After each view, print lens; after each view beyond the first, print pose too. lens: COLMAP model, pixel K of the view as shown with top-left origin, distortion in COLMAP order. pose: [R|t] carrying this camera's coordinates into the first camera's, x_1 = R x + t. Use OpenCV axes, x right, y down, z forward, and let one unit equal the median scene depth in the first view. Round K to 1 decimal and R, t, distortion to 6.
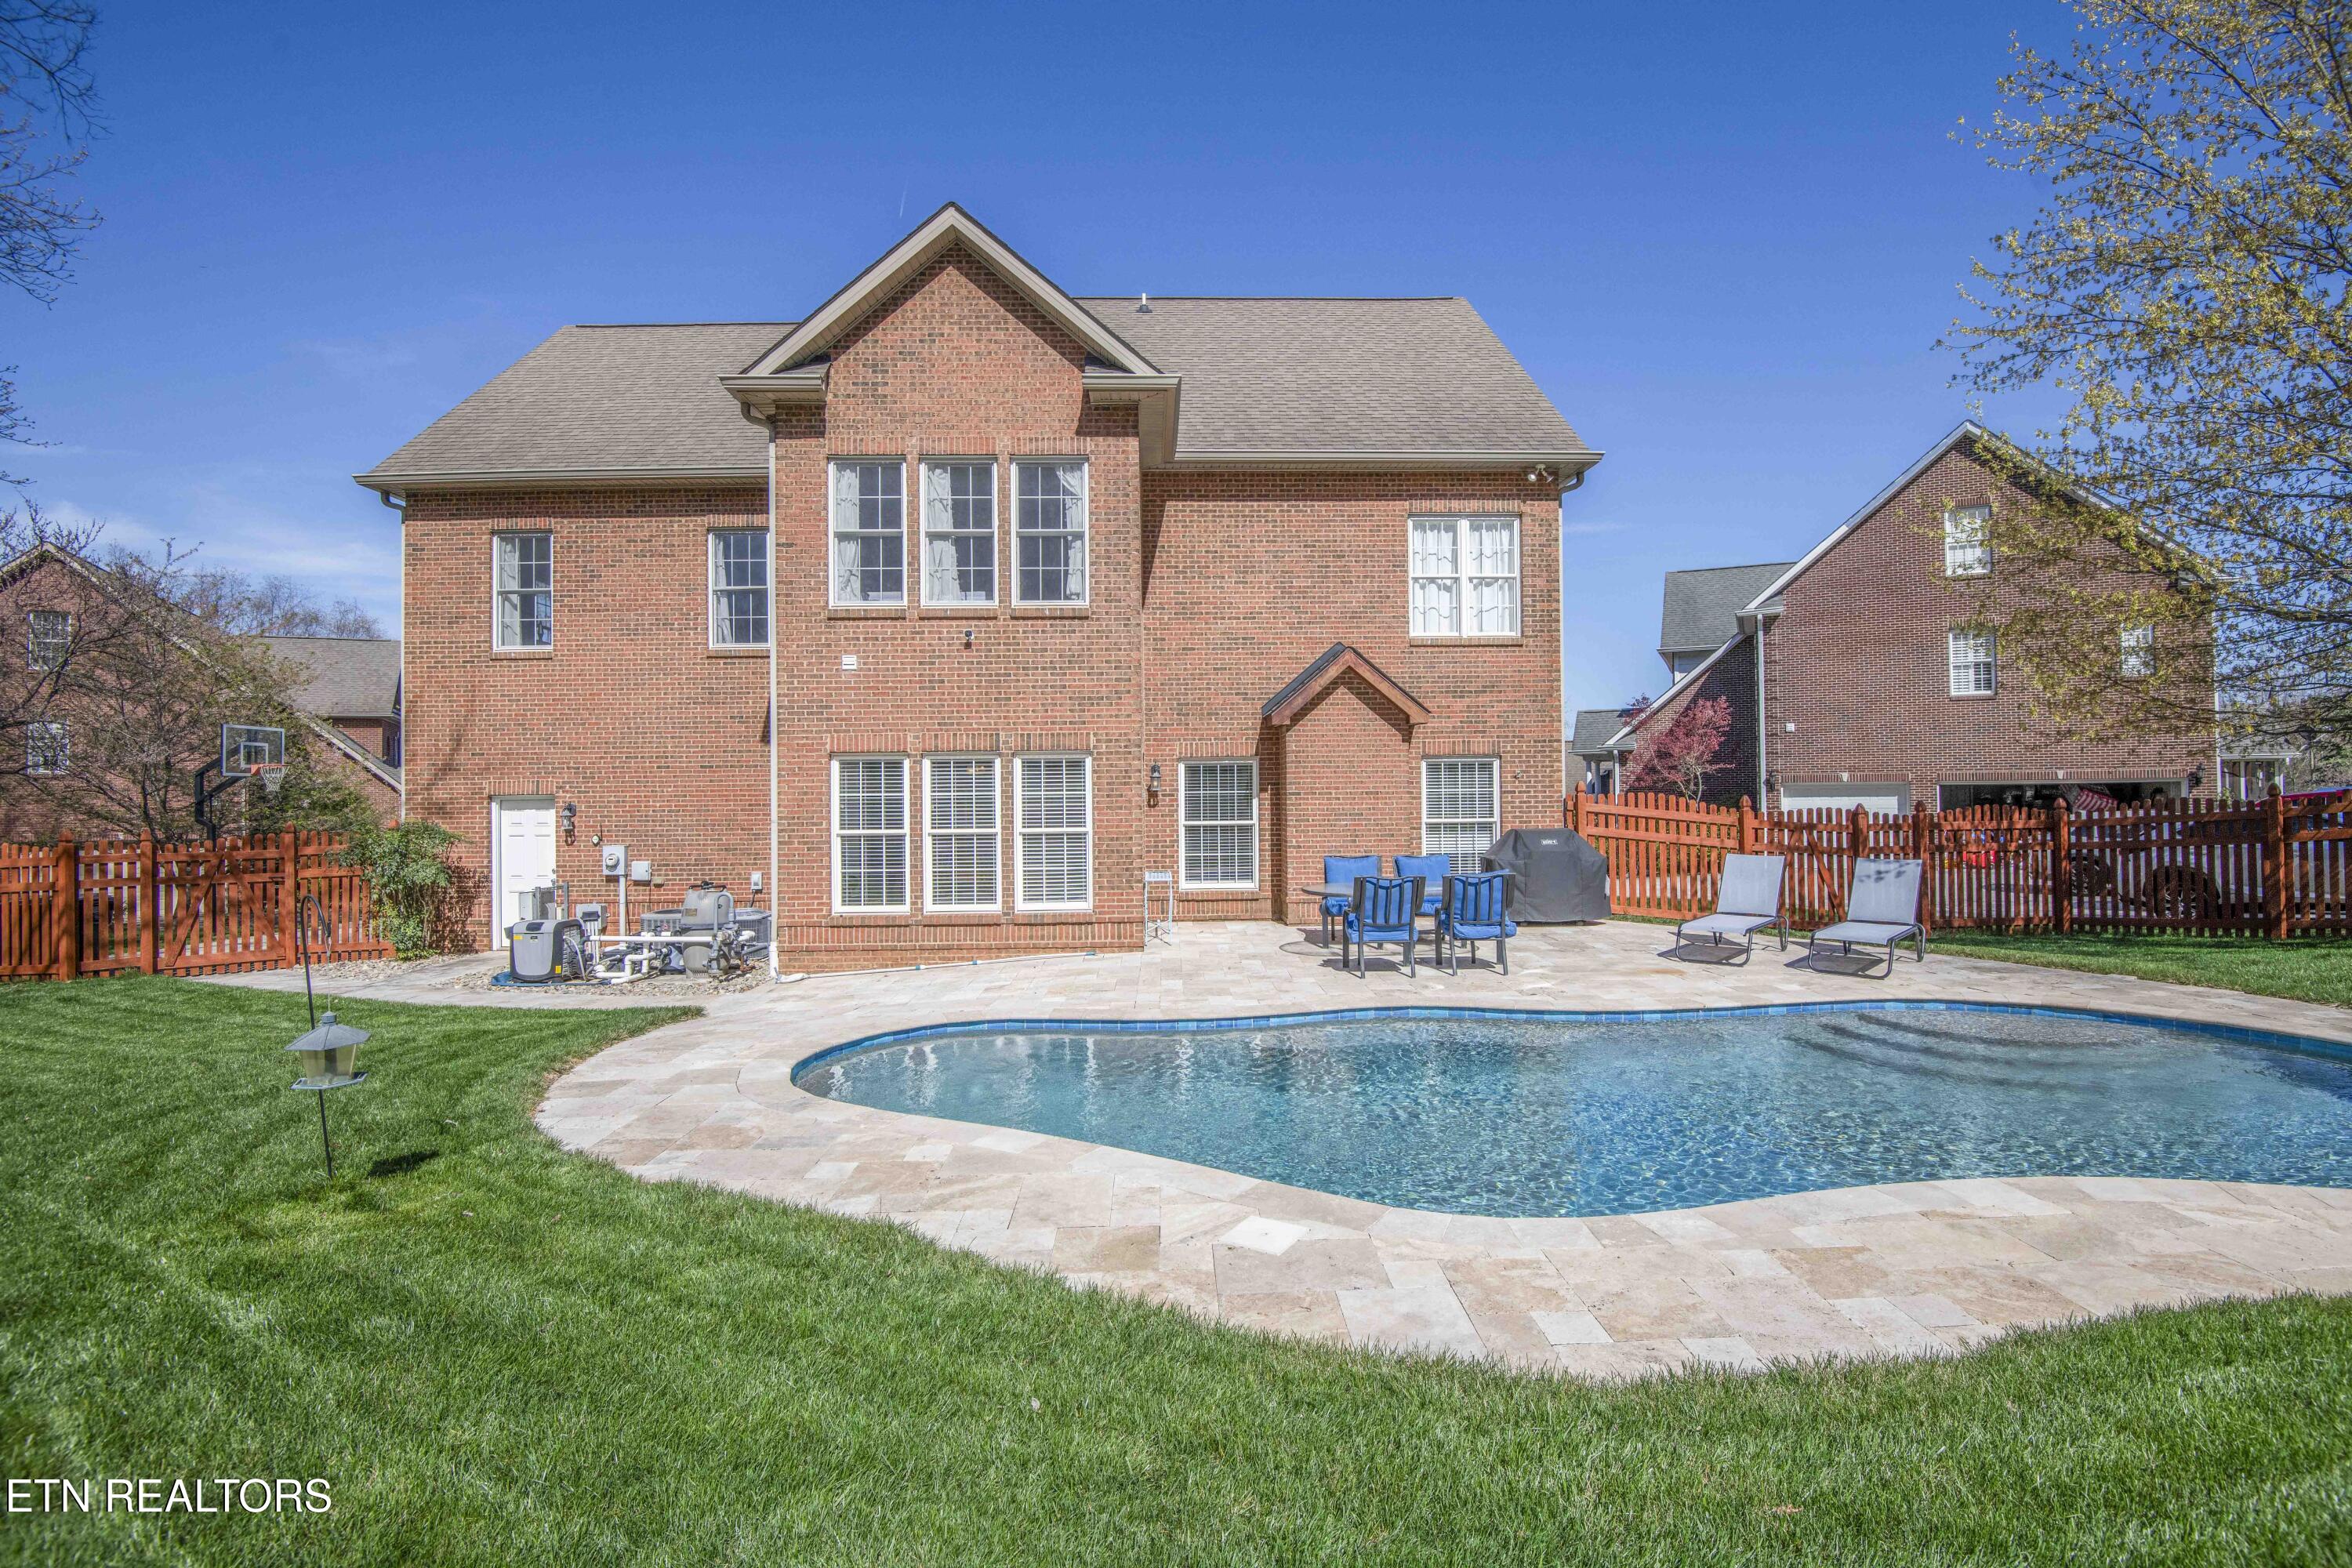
lens RADIAL K [[1098.7, 0, 1176.0], [0, 1098.7, 784.0], [0, 0, 1]] dist [-0.047094, -0.000298]
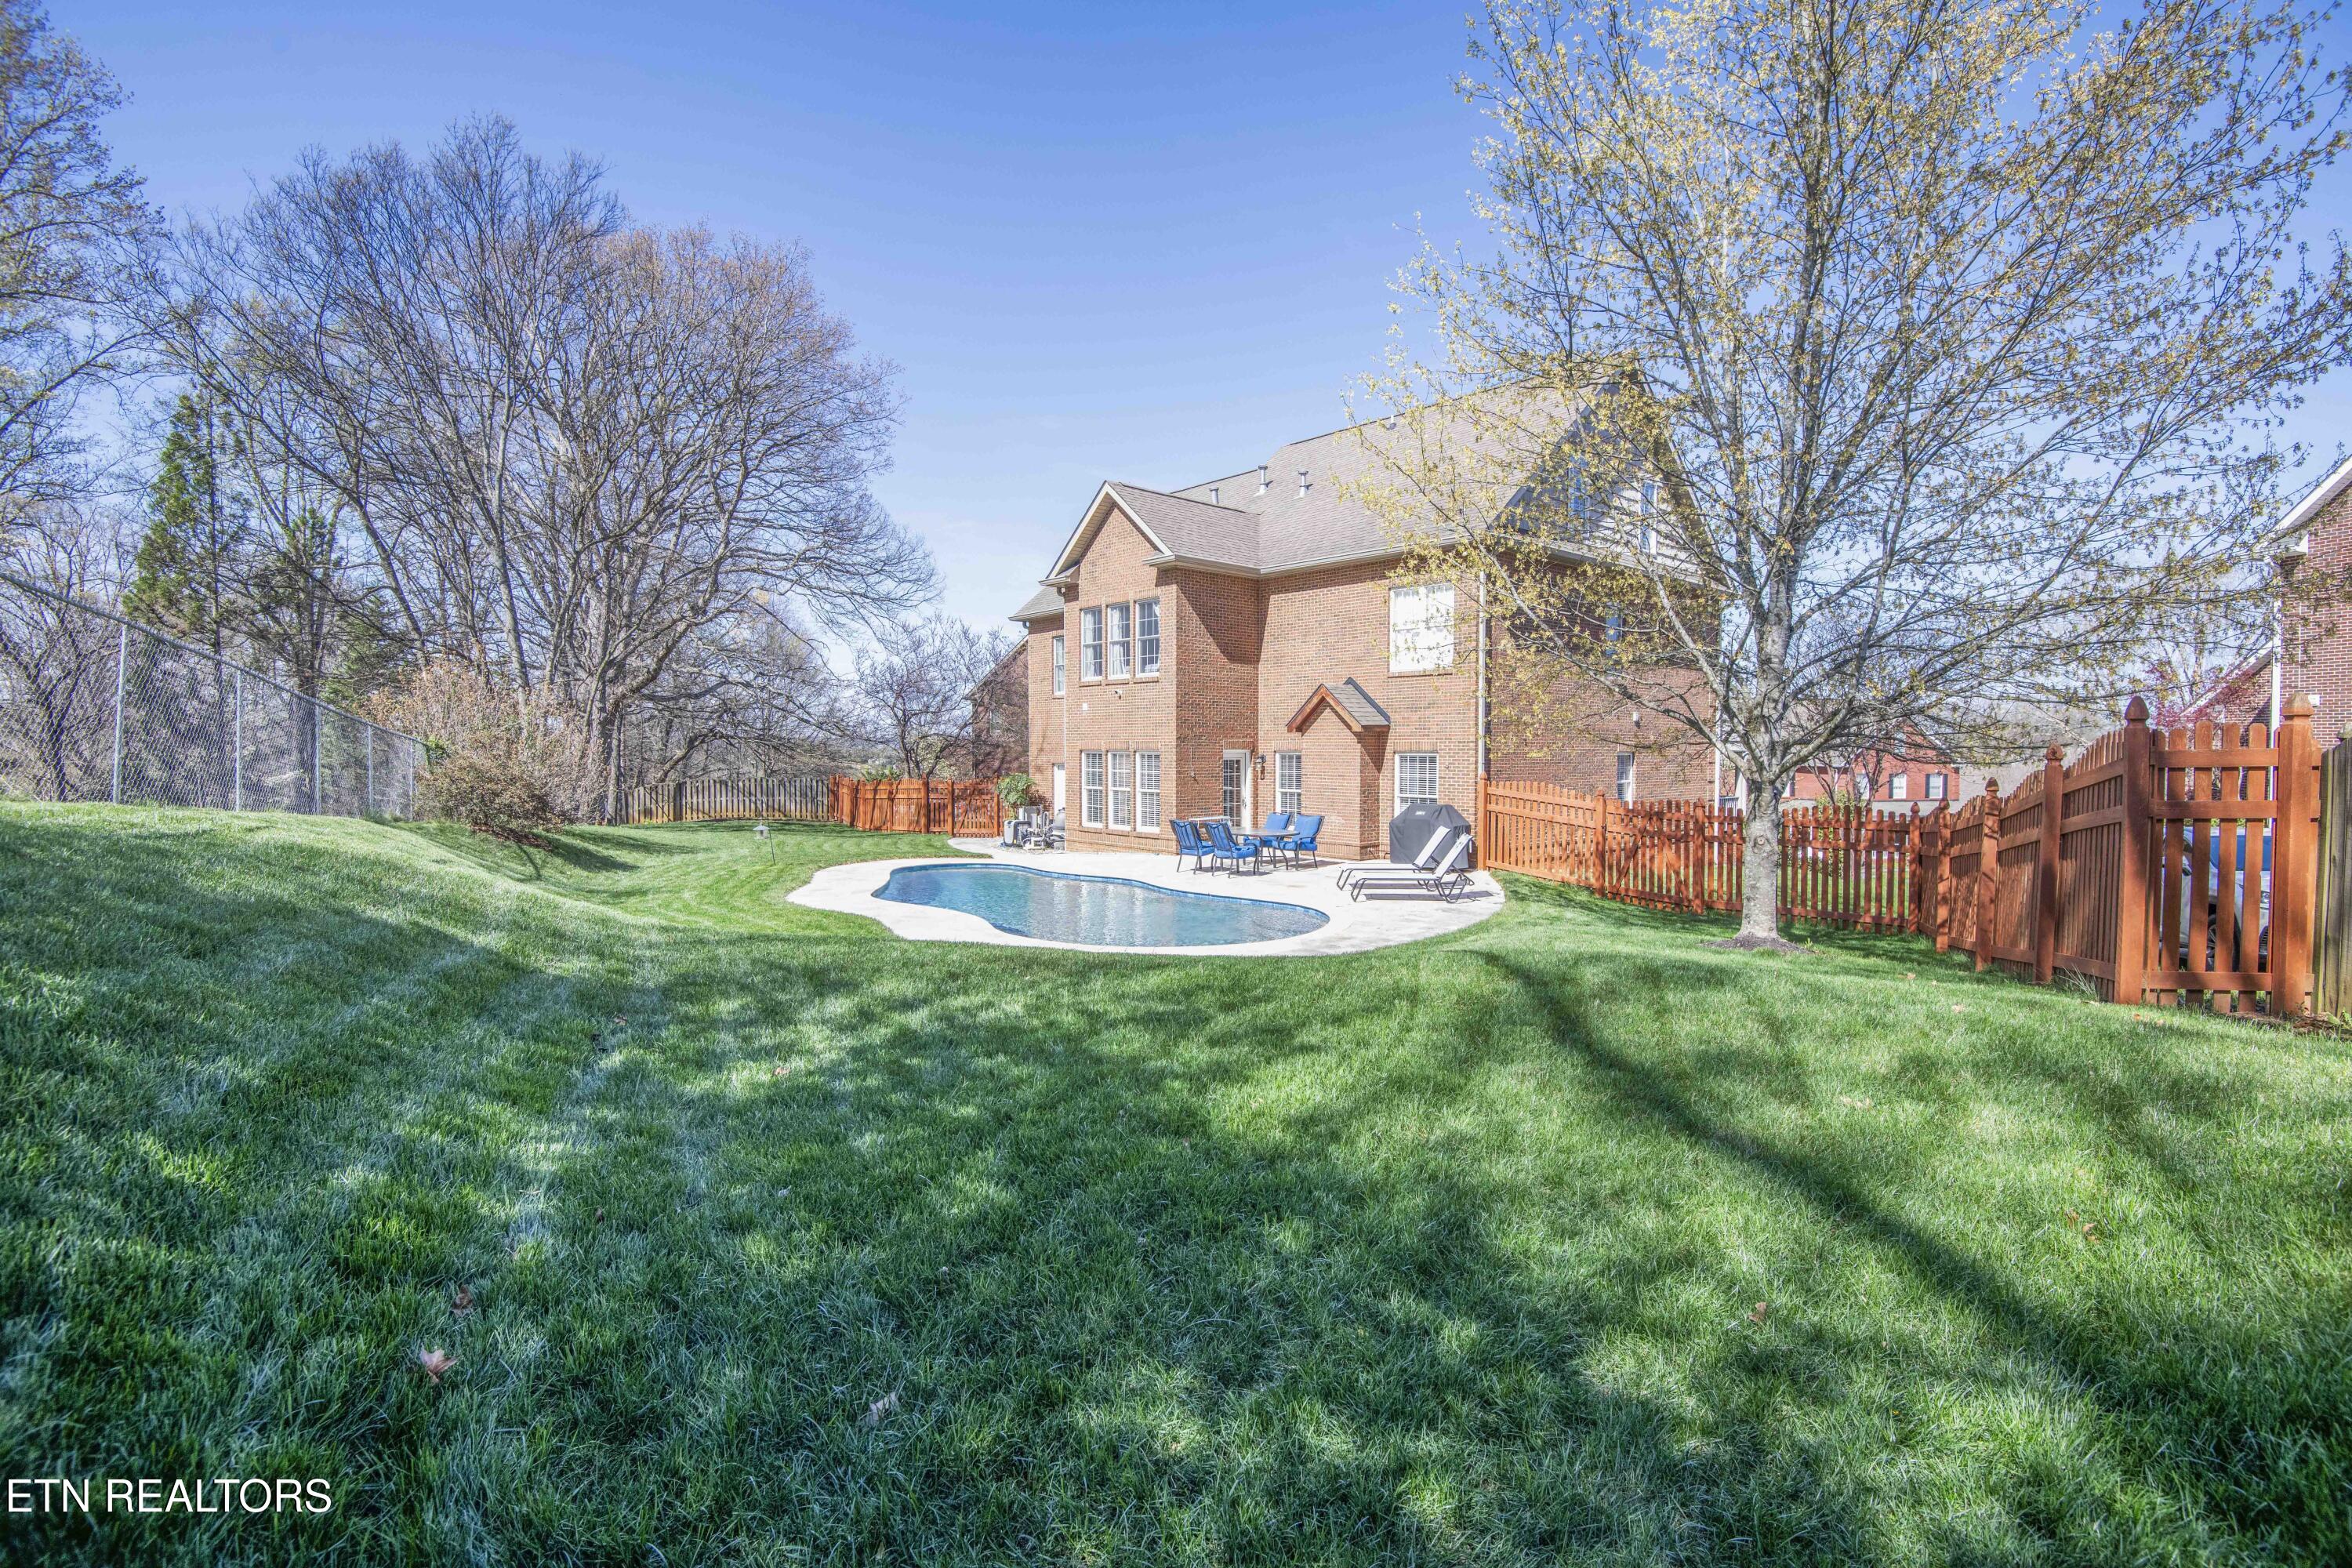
lens RADIAL K [[1098.7, 0, 1176.0], [0, 1098.7, 784.0], [0, 0, 1]] dist [-0.047094, -0.000298]
pose [[0.624439, 0.037041, -0.780194, 1.446225], [-0.000340, 0.998888, 0.047151, -0.061931], [0.781073, -0.029177, 0.623758, -0.189019]]
